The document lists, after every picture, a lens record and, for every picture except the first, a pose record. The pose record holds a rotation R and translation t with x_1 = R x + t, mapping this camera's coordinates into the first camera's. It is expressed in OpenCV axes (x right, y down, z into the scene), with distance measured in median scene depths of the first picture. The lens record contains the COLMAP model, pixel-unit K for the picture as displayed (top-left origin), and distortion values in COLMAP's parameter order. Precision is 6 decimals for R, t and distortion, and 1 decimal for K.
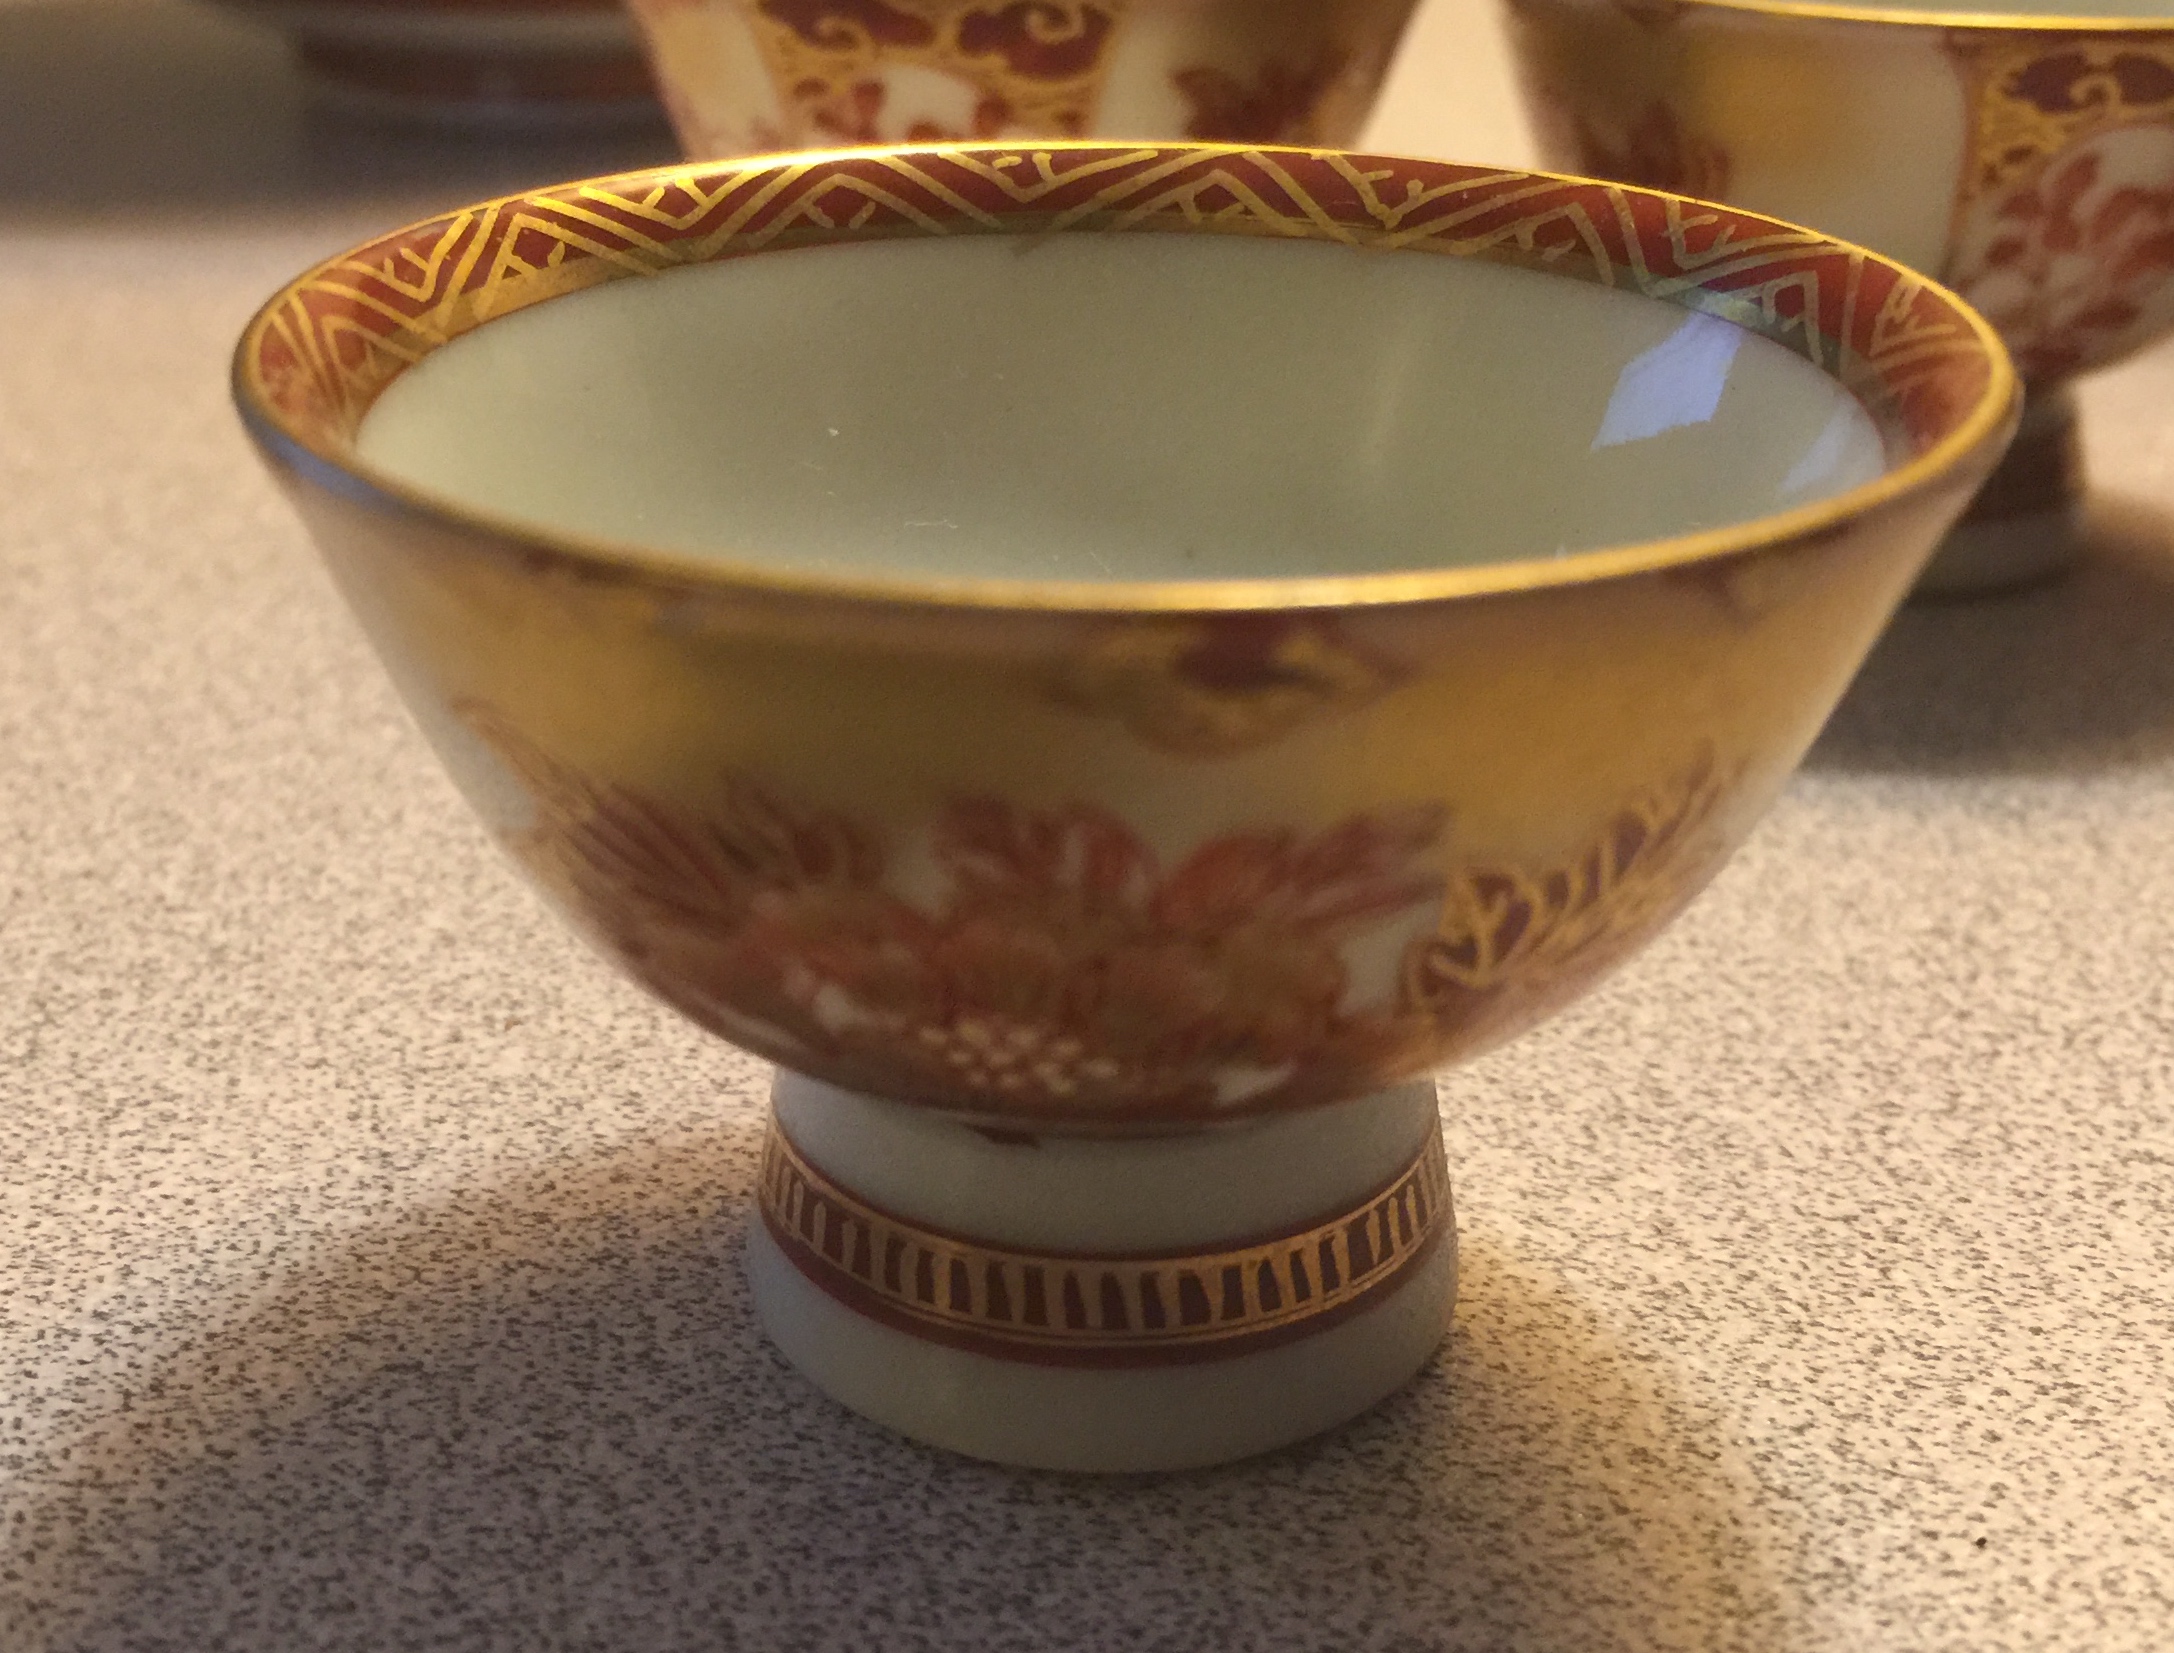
lens RADIAL K [[2947.8, 0, 1070.0], [0, 2947.8, 842.1], [0, 0, 1]] dist [0.008279, 0.000000]
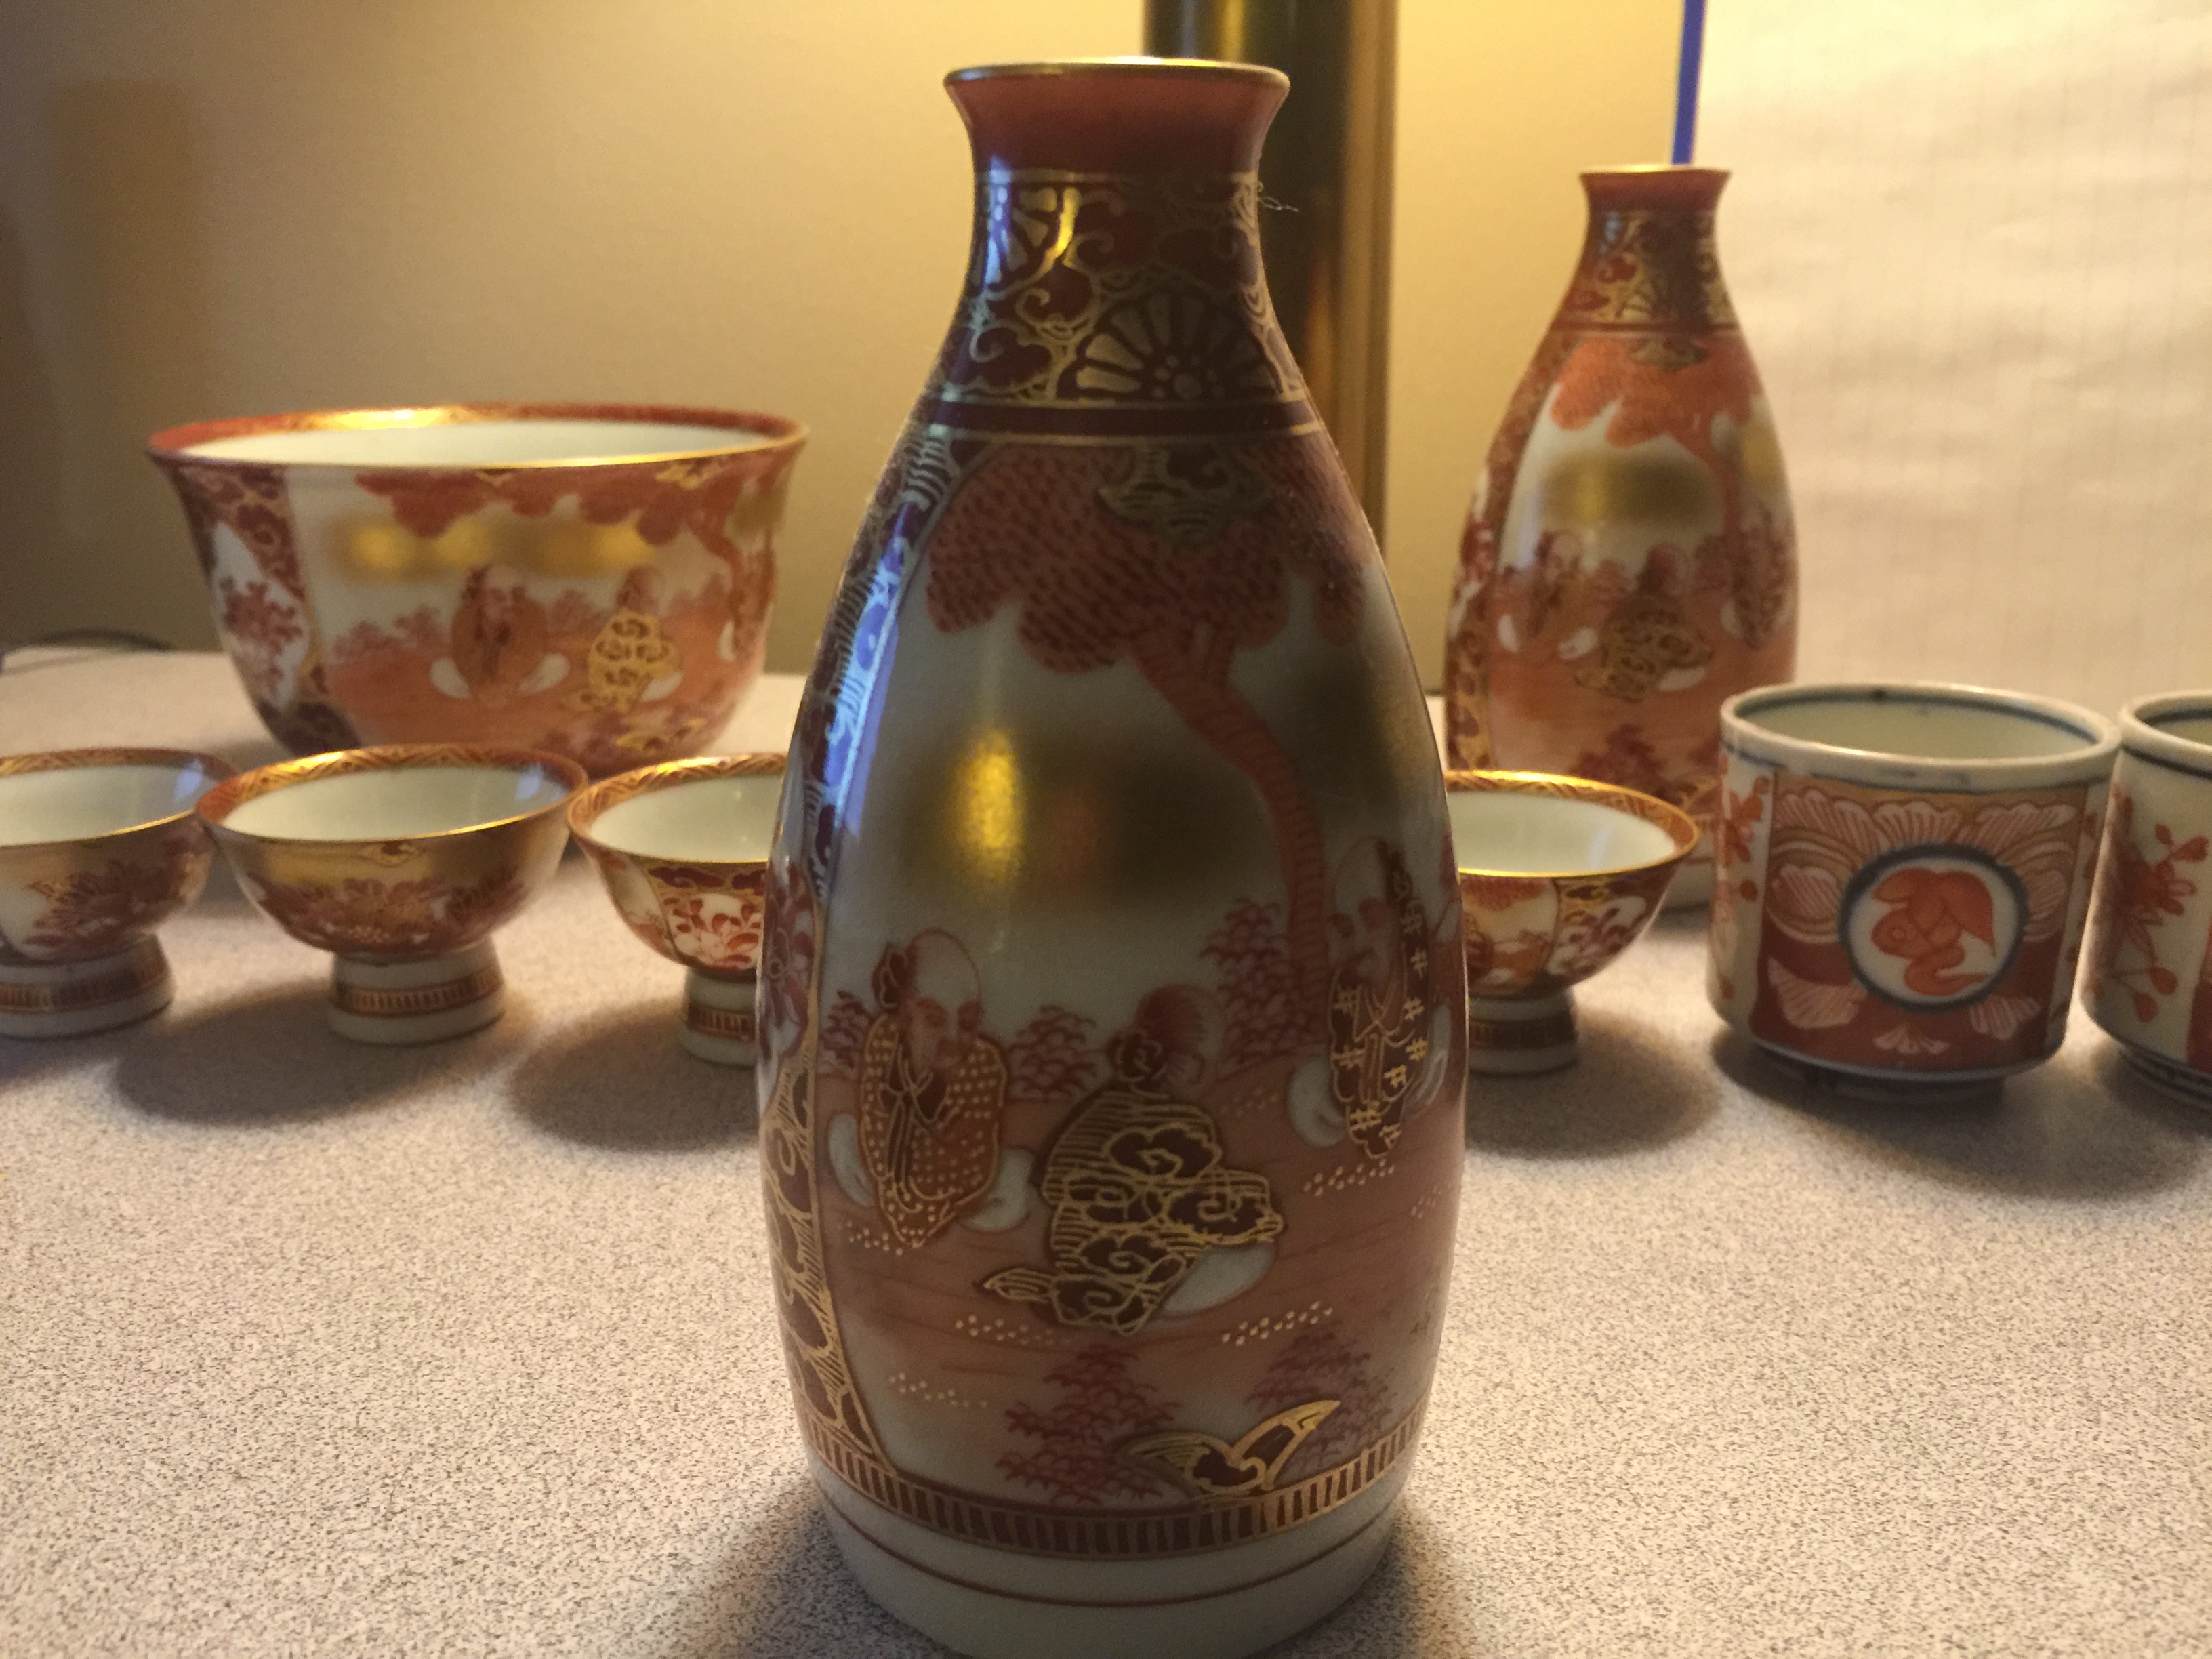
lens RADIAL K [[1934.0, 0, 1119.3], [0, 1934.0, 781.3], [0, 0, 1]] dist [0.054102, -0.107354]
pose [[0.986423, -0.049725, 0.156513, 0.046414], [0.074335, 0.985027, -0.155552, -0.115708], [-0.146435, 0.165075, 0.975350, -0.940146]]
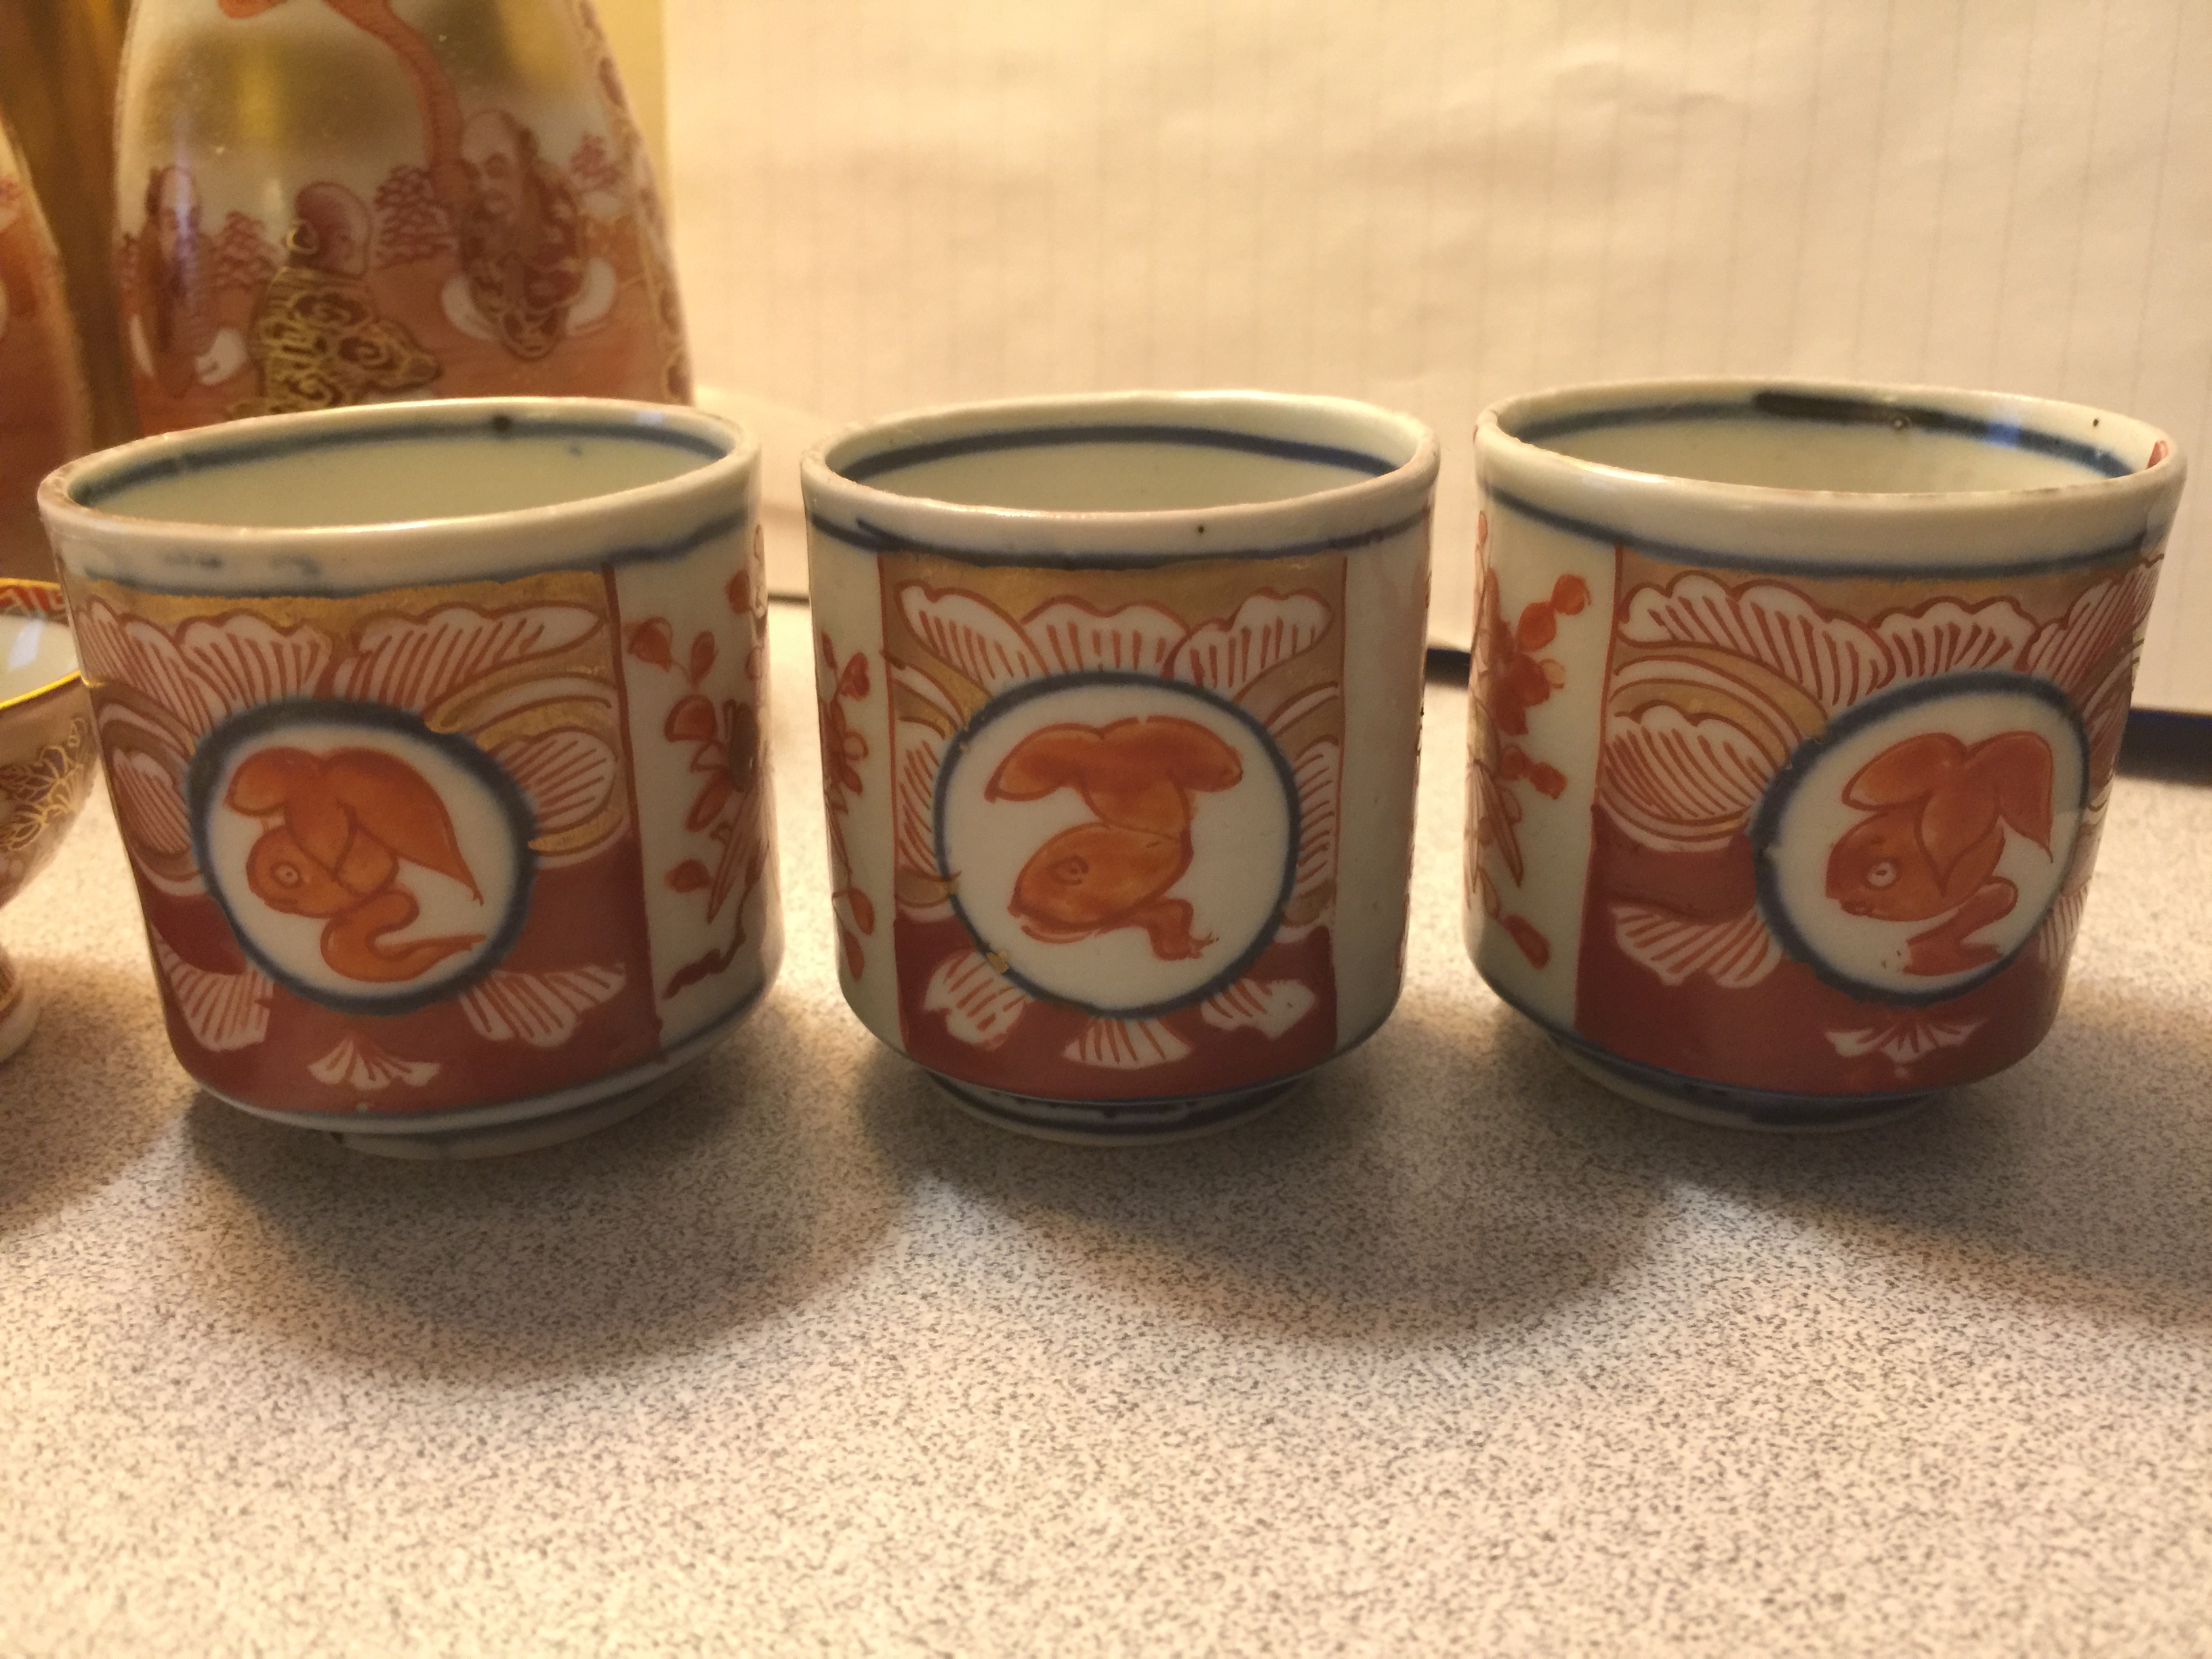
lens RADIAL K [[1934.0, 0, 1201.8], [0, 1934.0, 774.7], [0, 0, 1]] dist [0.054102, -0.107354]
pose [[0.947522, -0.122066, 0.295470, 1.473998], [0.140917, 0.989075, -0.043286, -0.155461], [-0.286958, 0.082651, 0.954371, -0.113274]]
